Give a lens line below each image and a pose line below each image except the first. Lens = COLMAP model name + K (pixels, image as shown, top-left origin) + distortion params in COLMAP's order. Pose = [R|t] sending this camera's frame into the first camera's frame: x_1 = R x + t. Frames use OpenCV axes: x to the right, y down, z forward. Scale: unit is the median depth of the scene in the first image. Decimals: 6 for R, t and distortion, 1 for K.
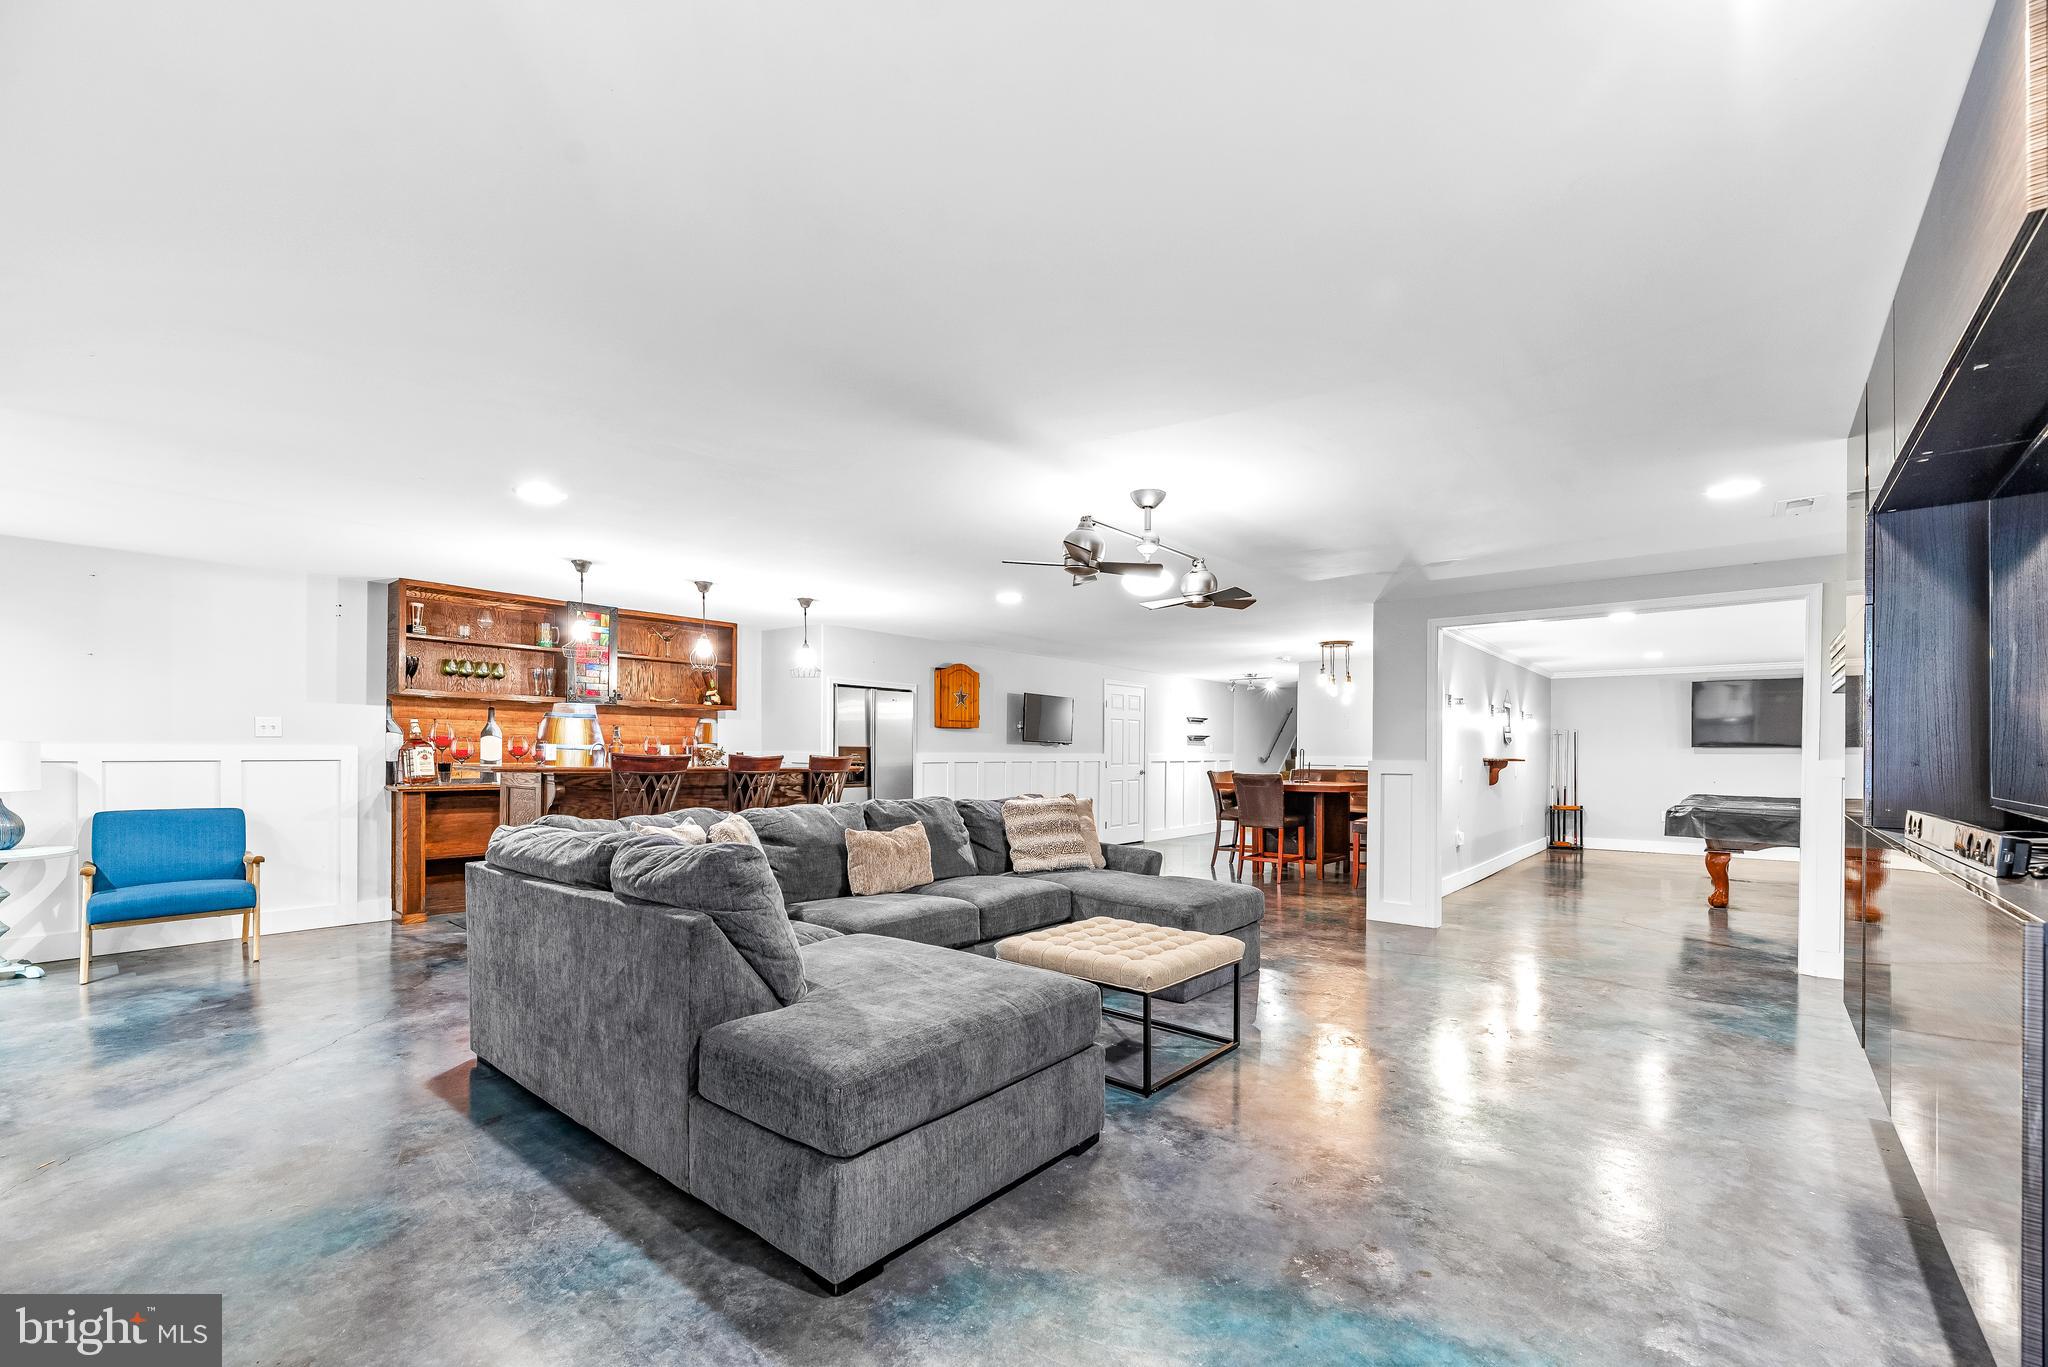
lens RADIAL K [[835.5, 0, 1018.6], [0, 835.5, 754.0], [0, 0, 1]] dist [0.001941, -0.000157]
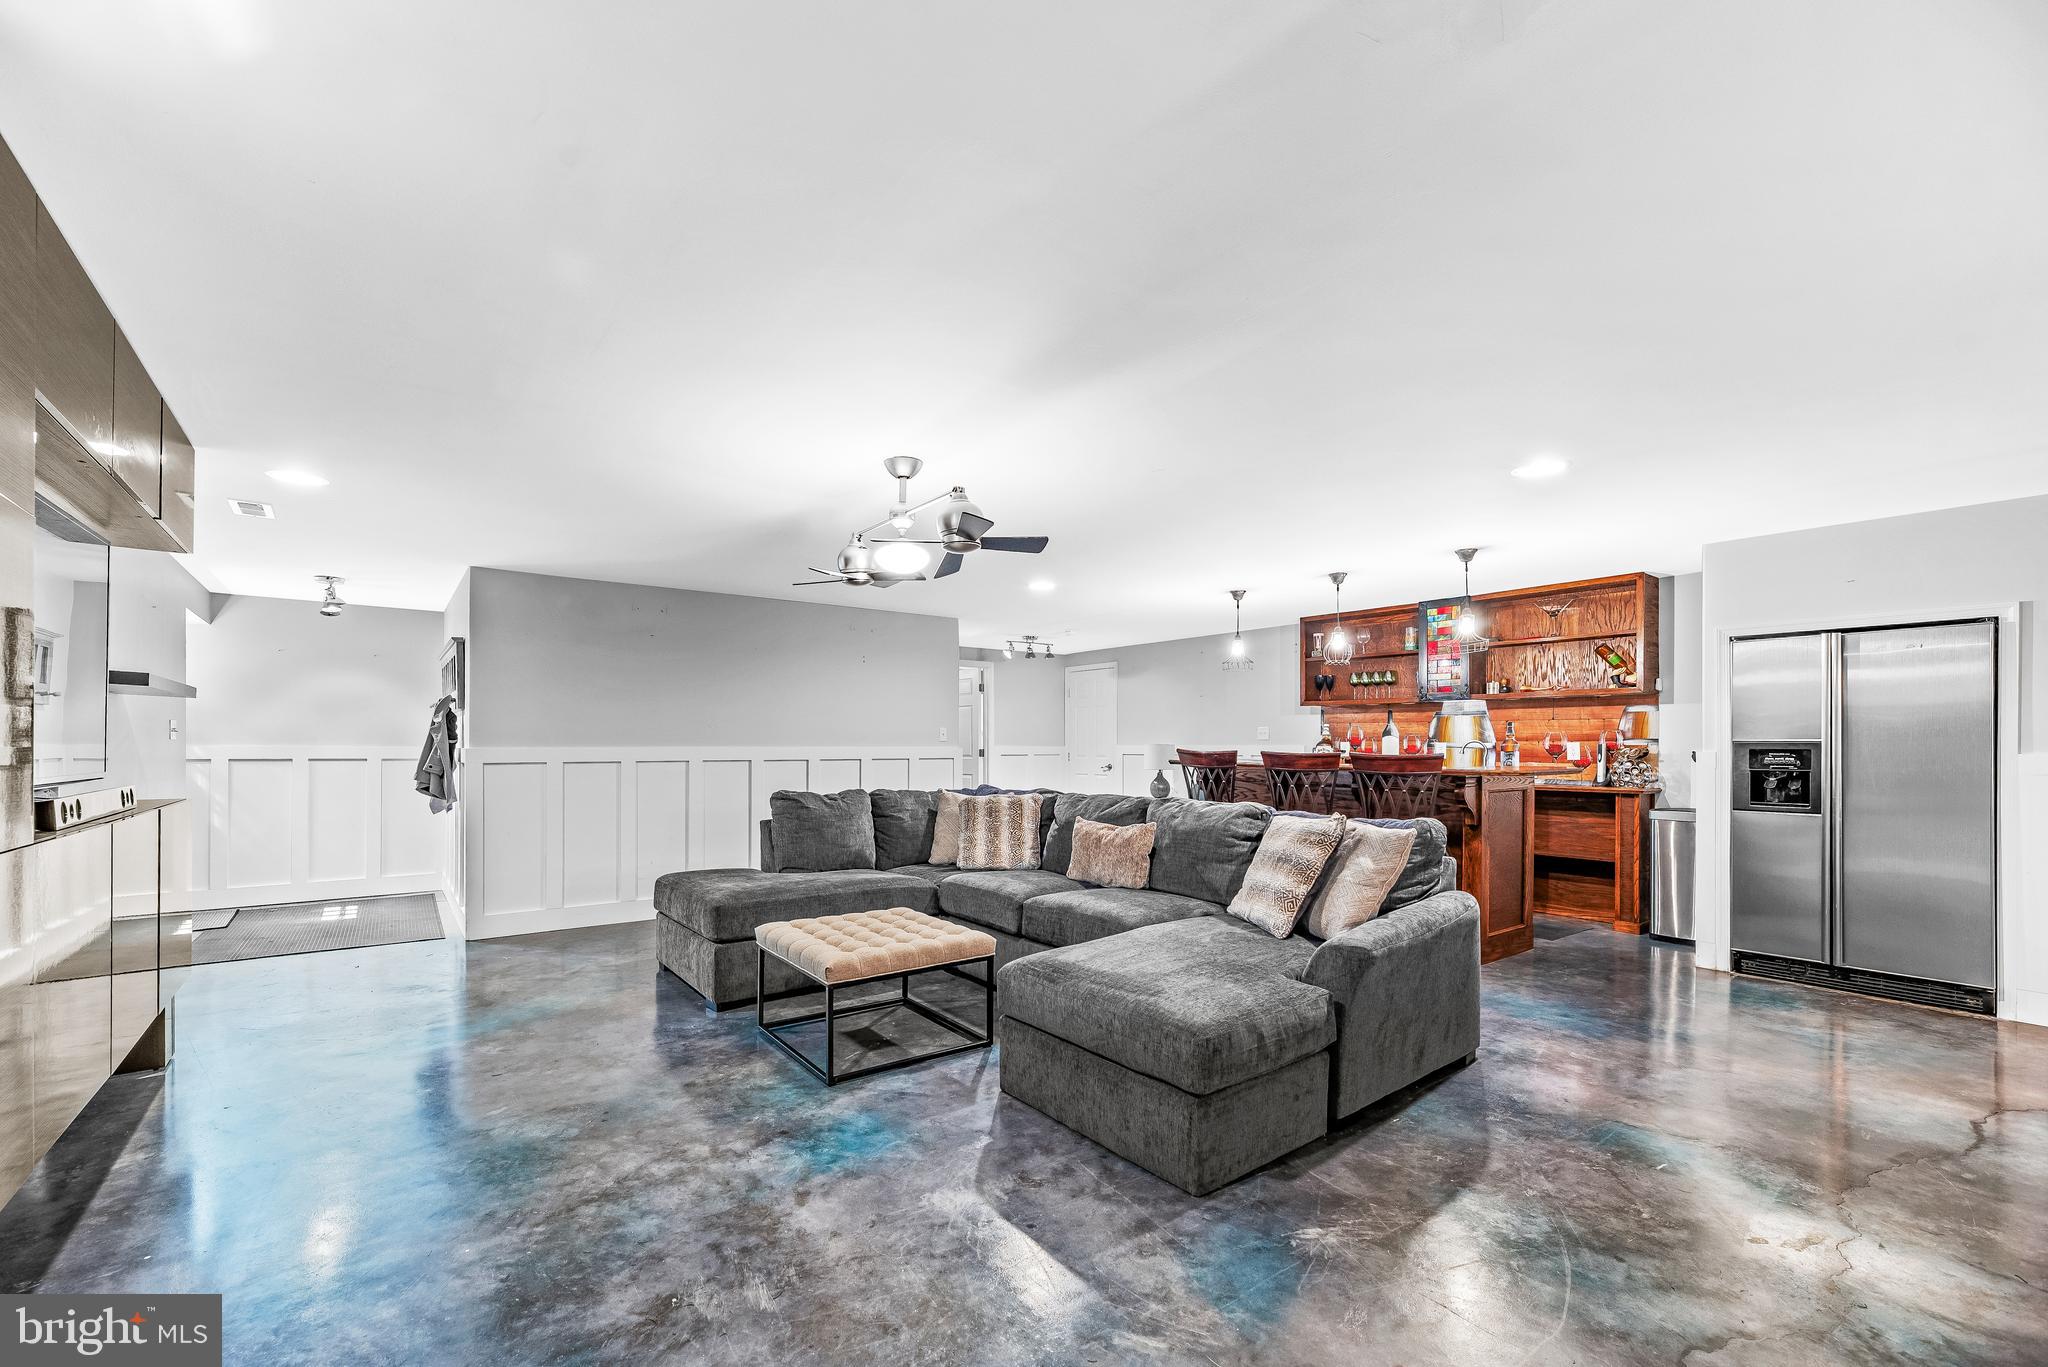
lens RADIAL K [[835.5, 0, 998.4], [0, 835.5, 734.2], [0, 0, 1]] dist [0.001941, -0.000157]
pose [[-0.230573, -0.022289, -0.972800, 0.580695], [-0.009658, 0.999741, -0.020617, 0.004364], [0.973007, 0.004641, -0.230729, 0.748783]]
